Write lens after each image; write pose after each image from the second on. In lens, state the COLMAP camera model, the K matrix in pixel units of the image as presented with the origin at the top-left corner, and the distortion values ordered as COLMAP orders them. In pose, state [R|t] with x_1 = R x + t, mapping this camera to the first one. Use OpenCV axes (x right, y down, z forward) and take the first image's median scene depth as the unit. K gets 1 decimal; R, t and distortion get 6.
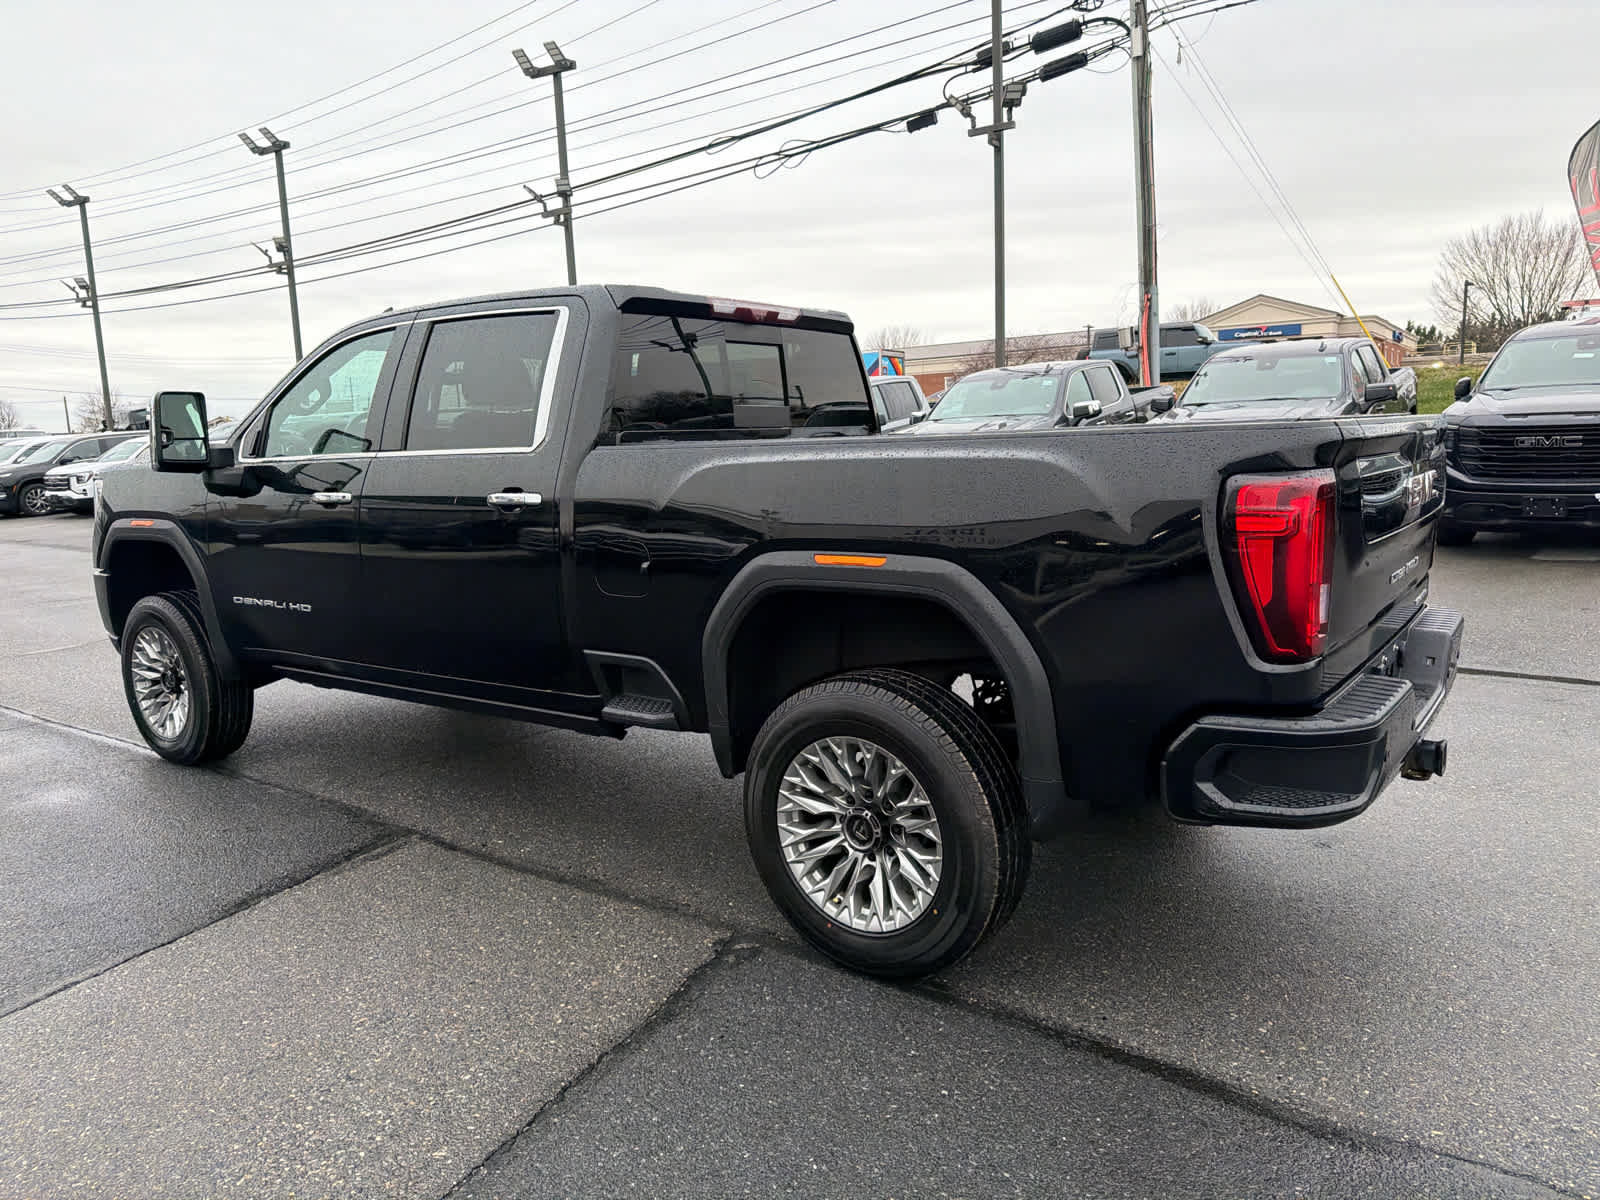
lens RADIAL K [[1130.2, 0, 811.7], [0, 1130.2, 600.7], [0, 0, 1]] dist [0.045922, -0.049794]
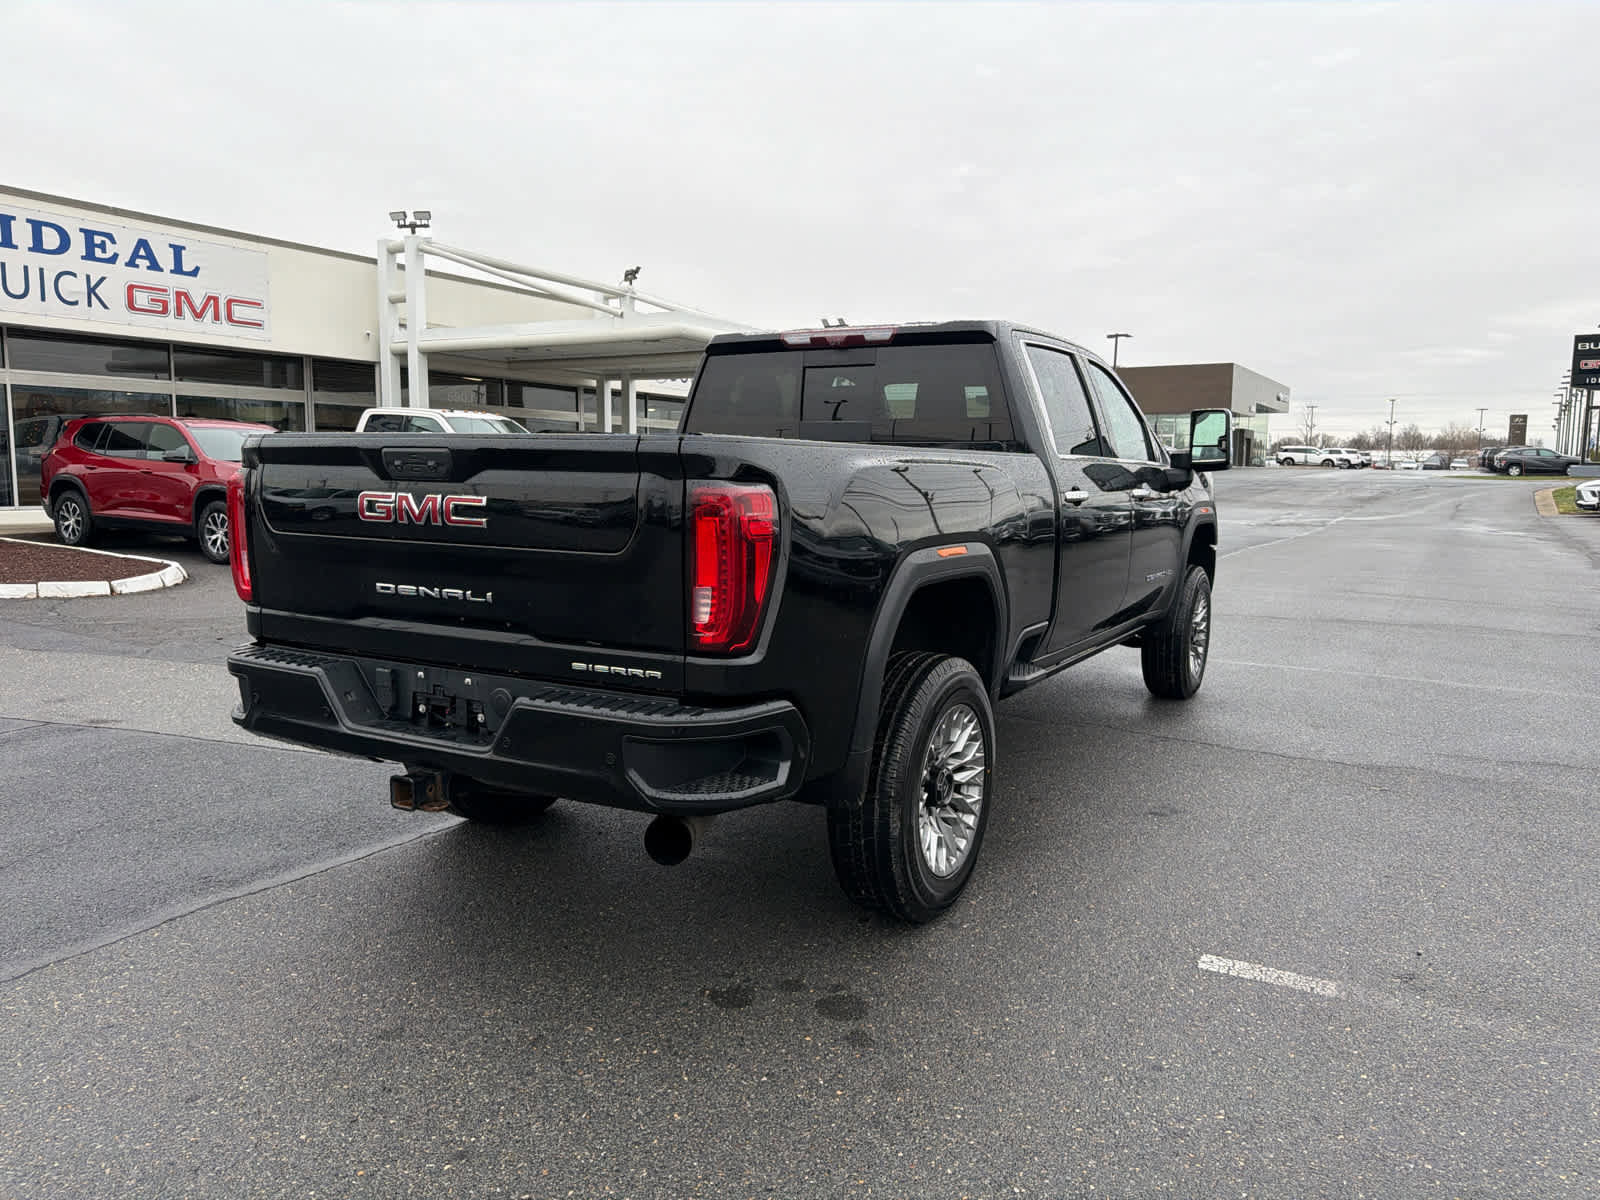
lens RADIAL K [[1137.9, 0, 801.8], [0, 1137.9, 592.6], [0, 0, 1]] dist [0.037906, -0.038096]
pose [[0.097315, 0.145948, -0.984494, 0.948955], [-0.164194, 0.977989, 0.128754, -0.128118], [0.981616, 0.149118, 0.119137, 0.749919]]
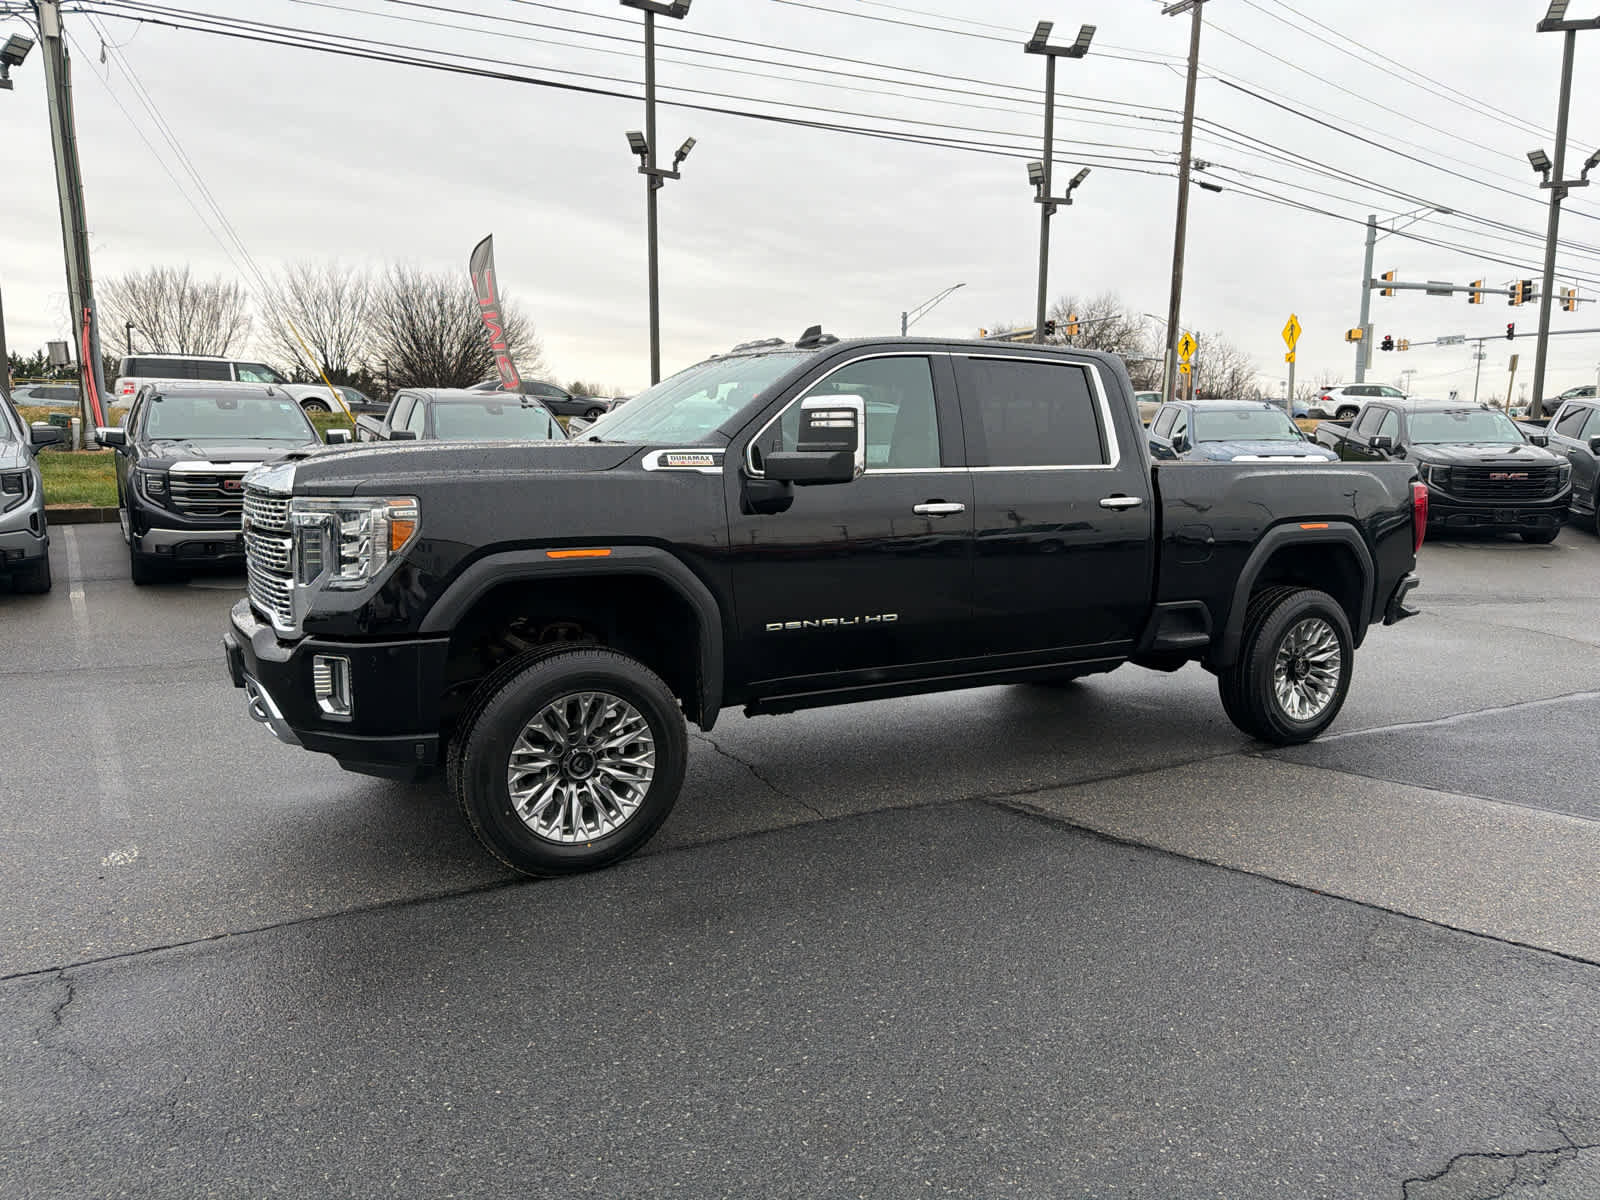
lens RADIAL K [[1130.2, 0, 801.4], [0, 1130.2, 606.1], [0, 0, 1]] dist [0.045922, -0.049794]
pose [[0.405816, -0.088673, 0.909643, -1.285082], [0.115303, 0.992297, 0.045290, -0.054273], [-0.906653, 0.086505, 0.412914, 0.602449]]
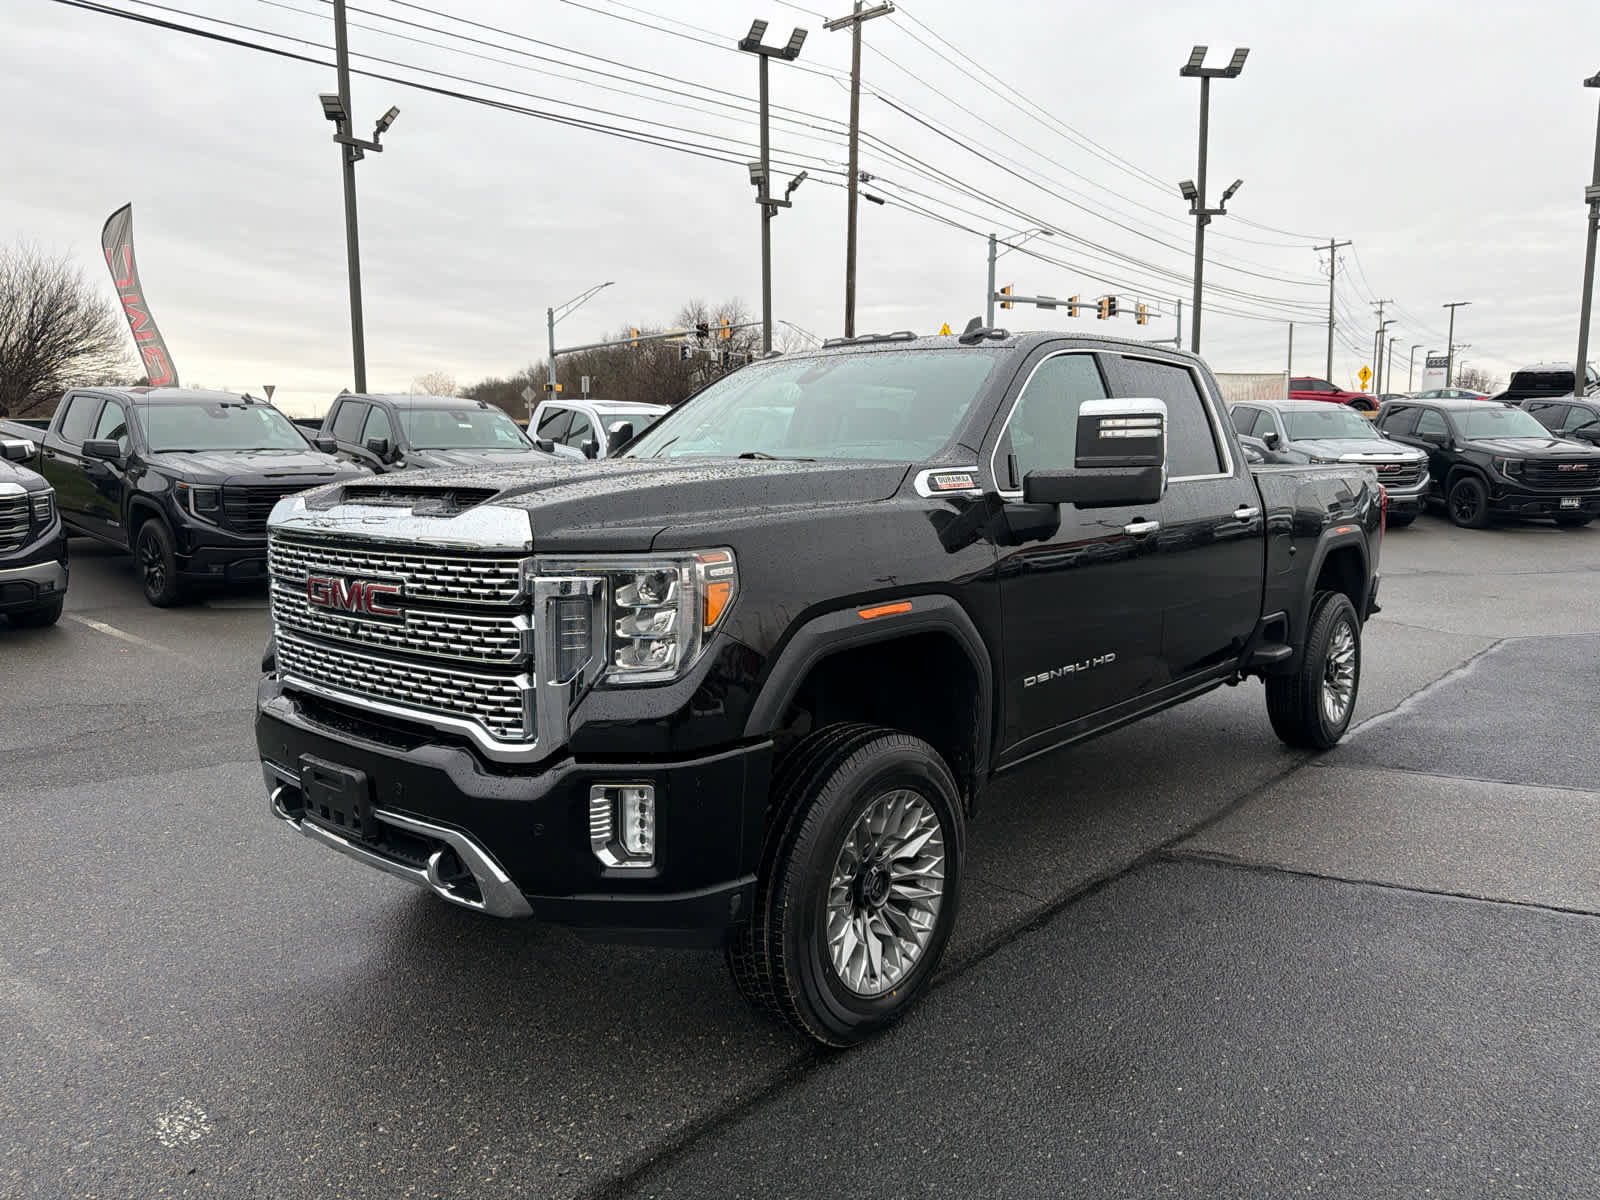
lens RADIAL K [[1130.2, 0, 793.2], [0, 1130.2, 595.1], [0, 0, 1]] dist [0.045922, -0.049794]
pose [[0.093852, -0.093606, 0.991176, -1.220738], [0.151782, 0.985278, 0.078677, -0.135301], [-0.983948, 0.143059, 0.106678, 1.051134]]
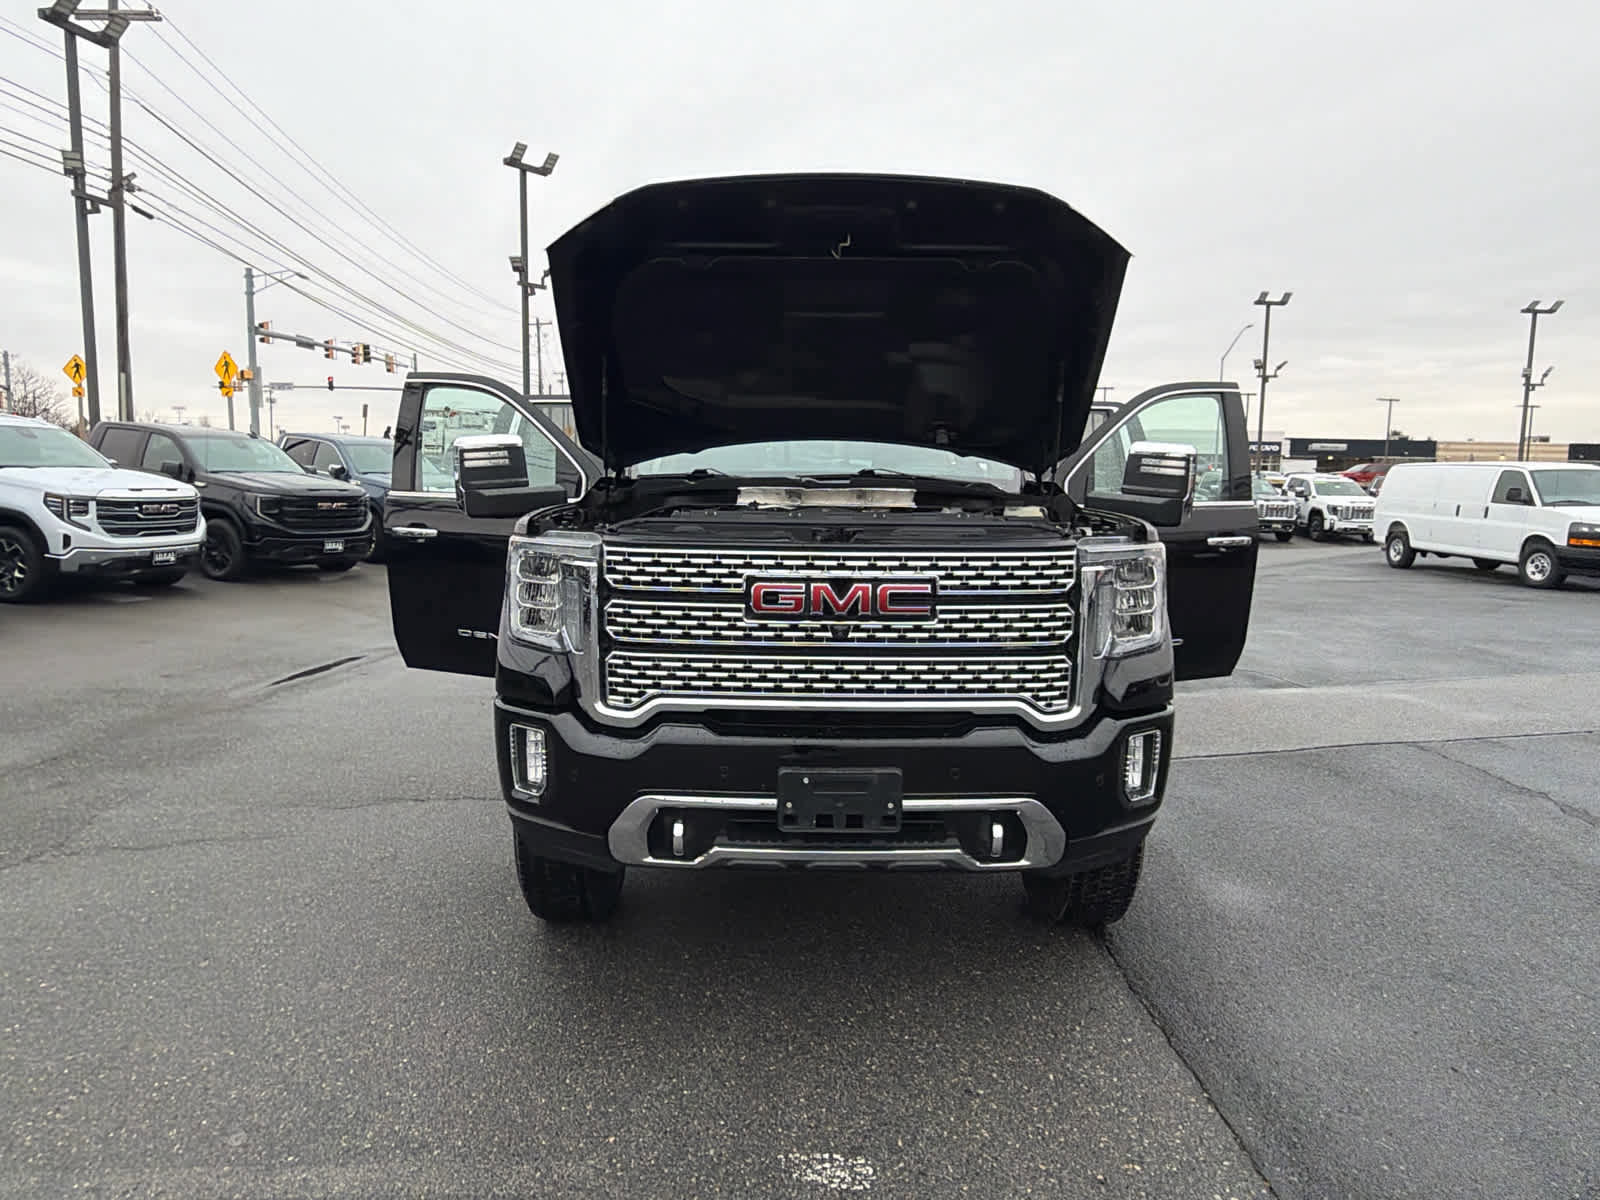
lens RADIAL K [[1003.7, 0, 801.1], [0, 1003.7, 603.0], [0, 0, 1]] dist [-0.002117, 0.004533]
pose [[-0.589361, -0.064318, 0.805305, -1.067812], [0.125466, 0.977444, 0.169888, -0.211318], [-0.798068, 0.201164, -0.567998, 1.641737]]
